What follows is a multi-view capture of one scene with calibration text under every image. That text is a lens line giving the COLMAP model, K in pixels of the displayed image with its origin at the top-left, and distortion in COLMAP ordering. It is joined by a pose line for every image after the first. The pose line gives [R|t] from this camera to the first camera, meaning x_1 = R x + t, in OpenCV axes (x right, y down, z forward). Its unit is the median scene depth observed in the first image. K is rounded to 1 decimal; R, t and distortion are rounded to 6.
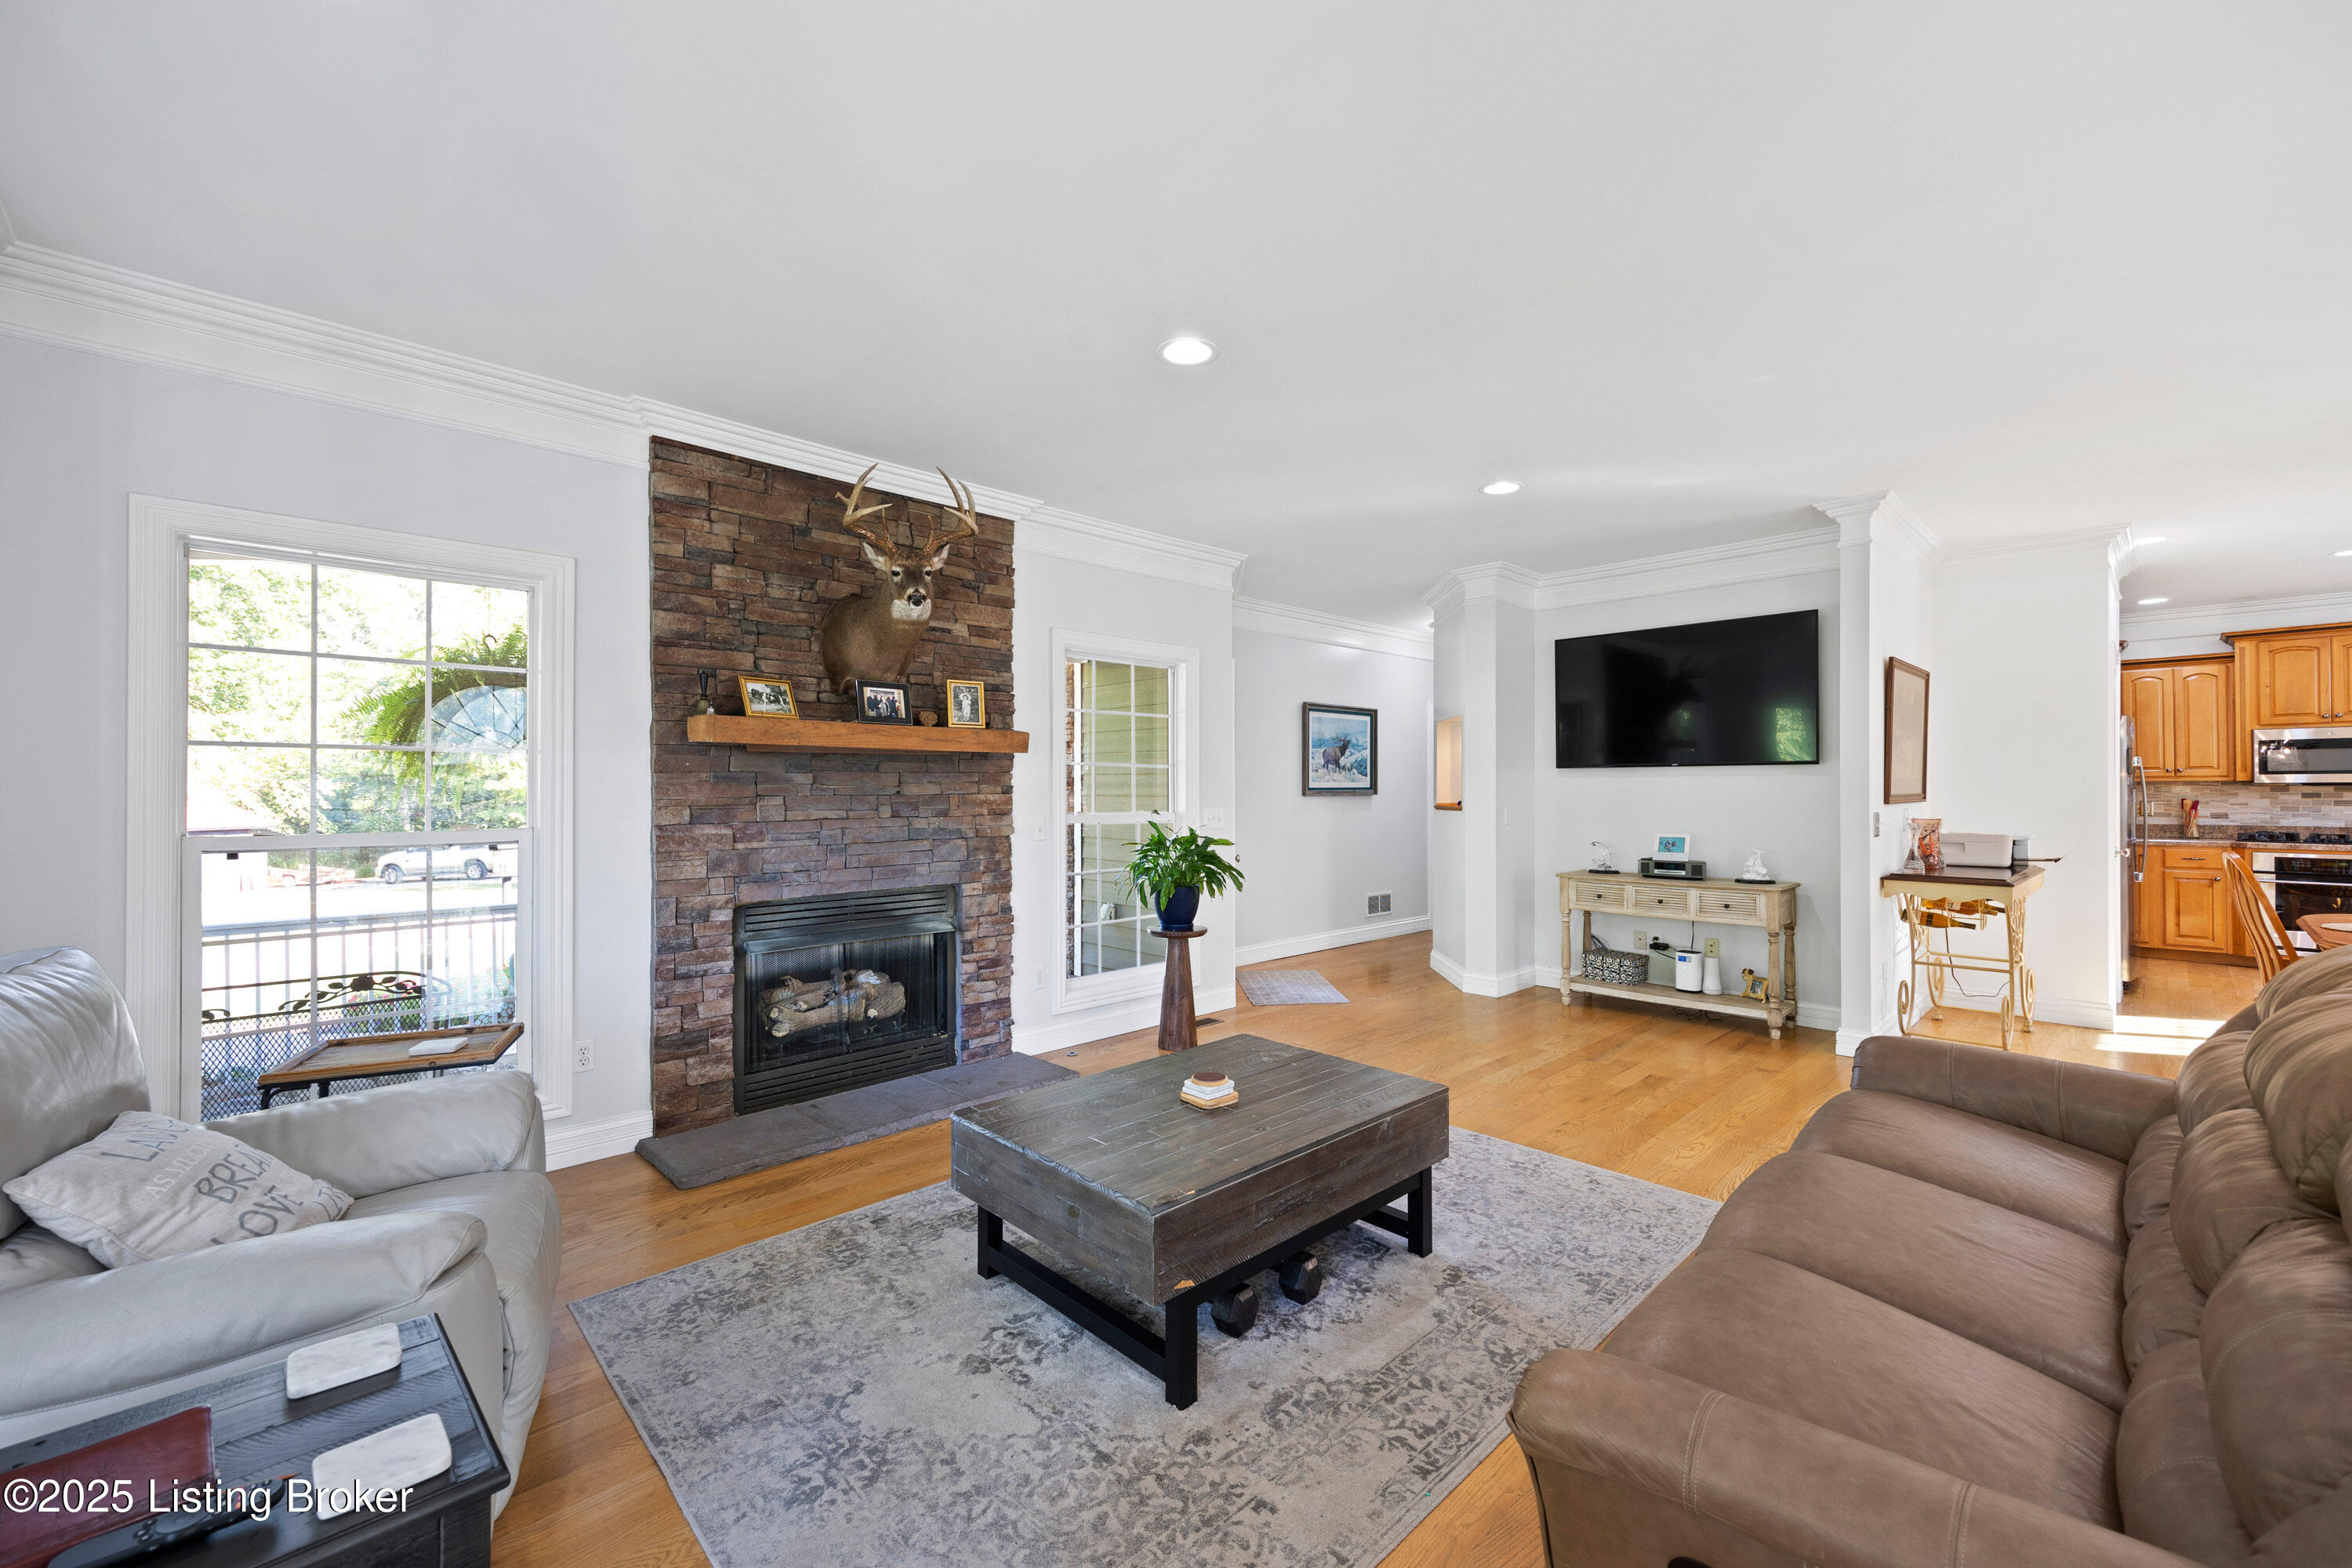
lens RADIAL K [[948.4, 0, 1182.7], [0, 948.4, 781.2], [0, 0, 1]] dist [0.008407, -0.001741]
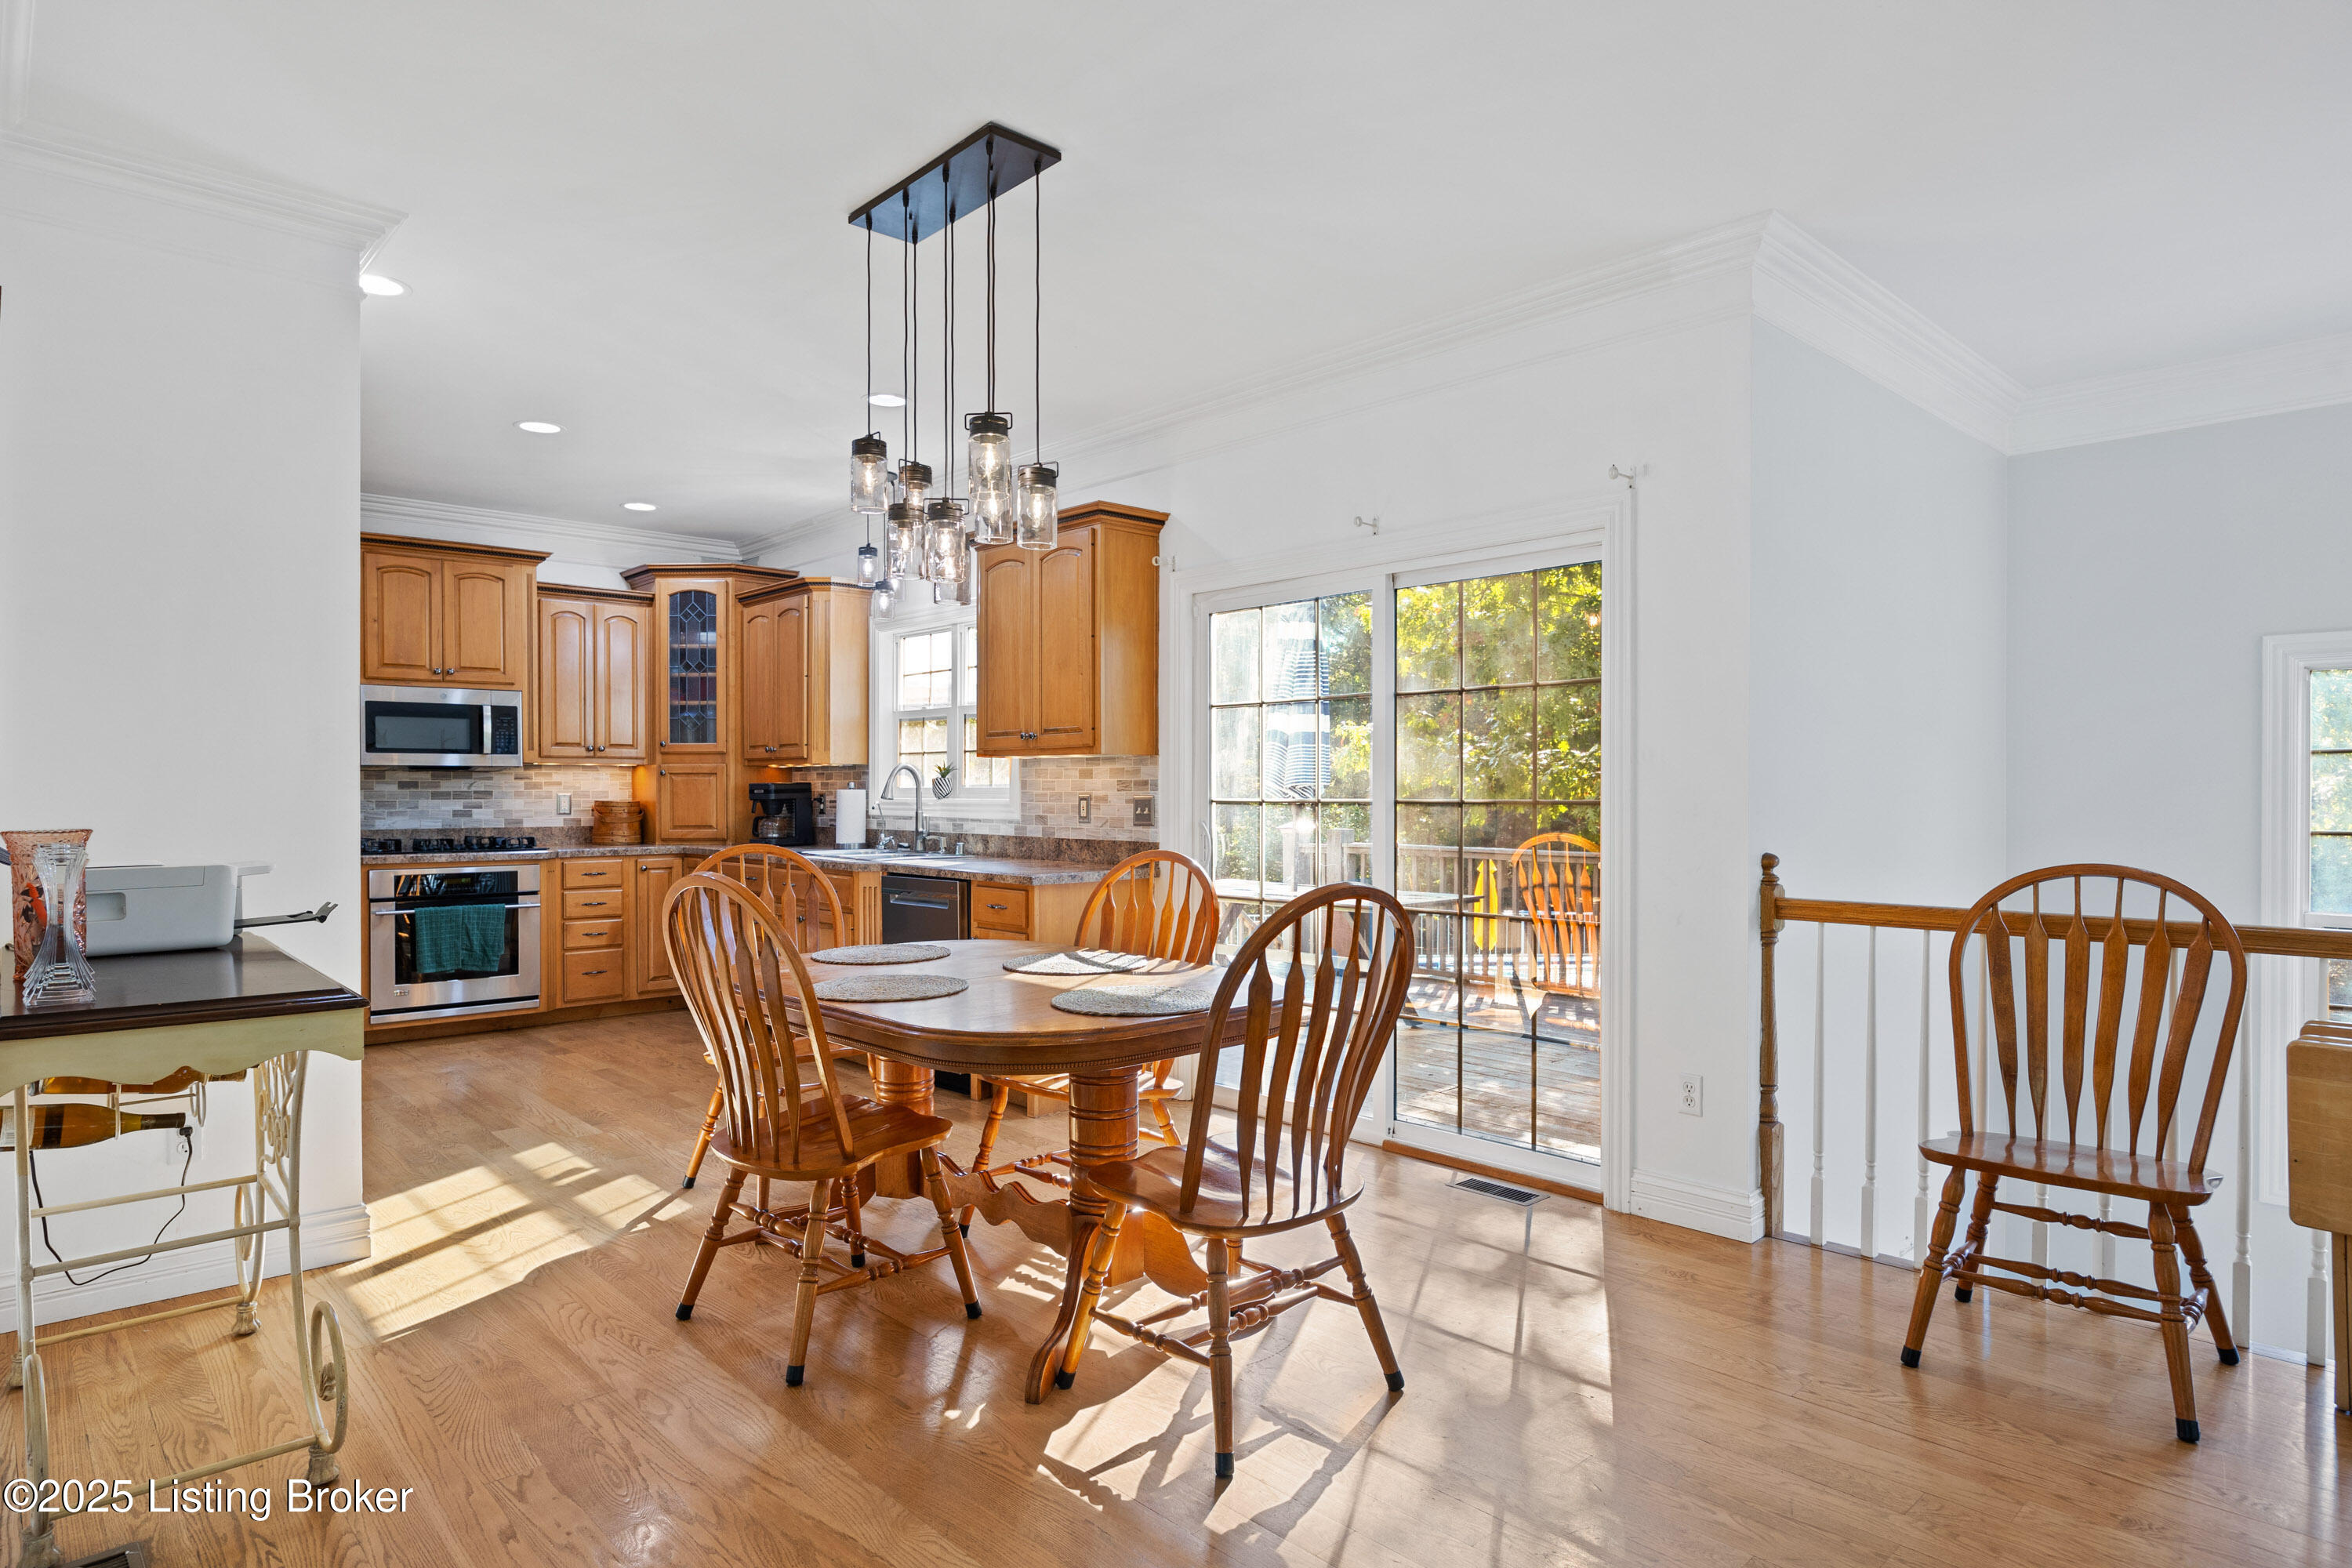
lens RADIAL K [[1300.3, 0, 1195.1], [0, 1300.3, 802.3], [0, 0, 1]] dist [-0.027400, 0.000418]
pose [[0.002354, -0.008093, 0.999964, 0.387559], [-0.005407, 0.999953, 0.008106, 0.027215], [-0.999983, -0.005426, 0.002310, 0.684914]]
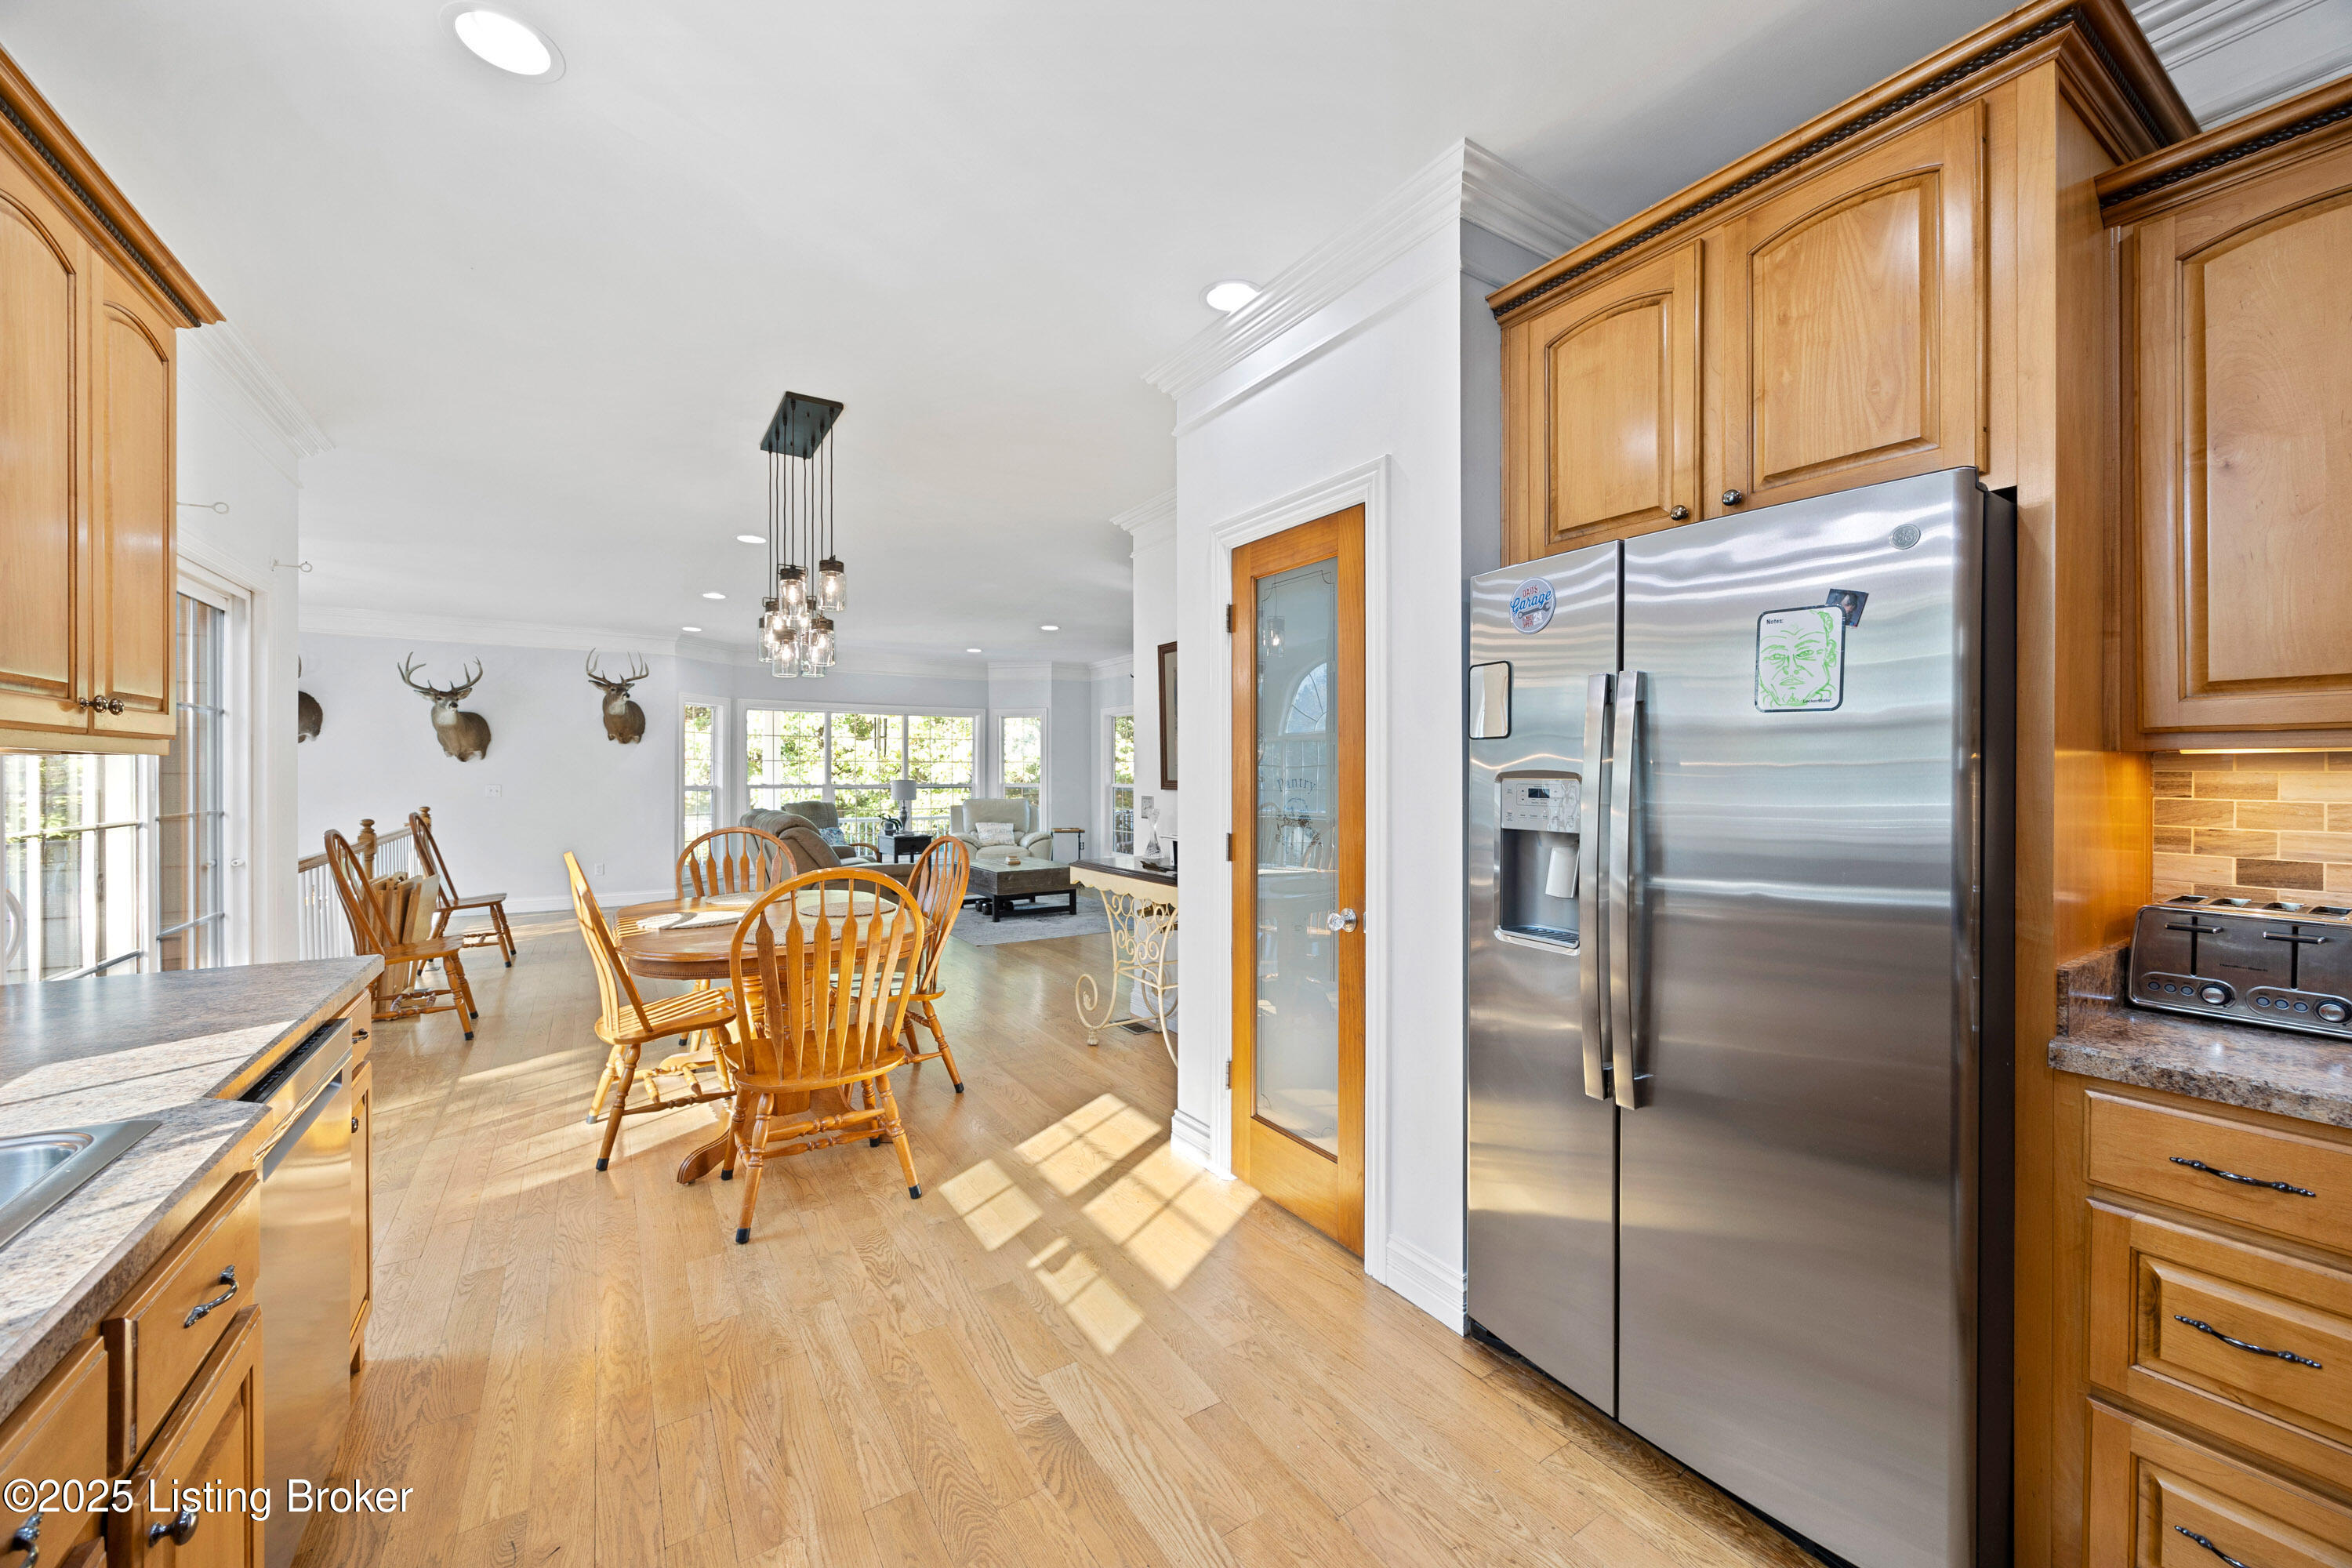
lens RADIAL K [[906.8, 0, 1187.3], [0, 906.8, 777.6], [0, 0, 1]] dist [-0.007154, 0.000846]
pose [[-0.187915, 0.007364, -0.982158, 1.865898], [0.007783, 0.999952, 0.006009, 0.006148], [0.982154, -0.006515, -0.187963, 1.332767]]
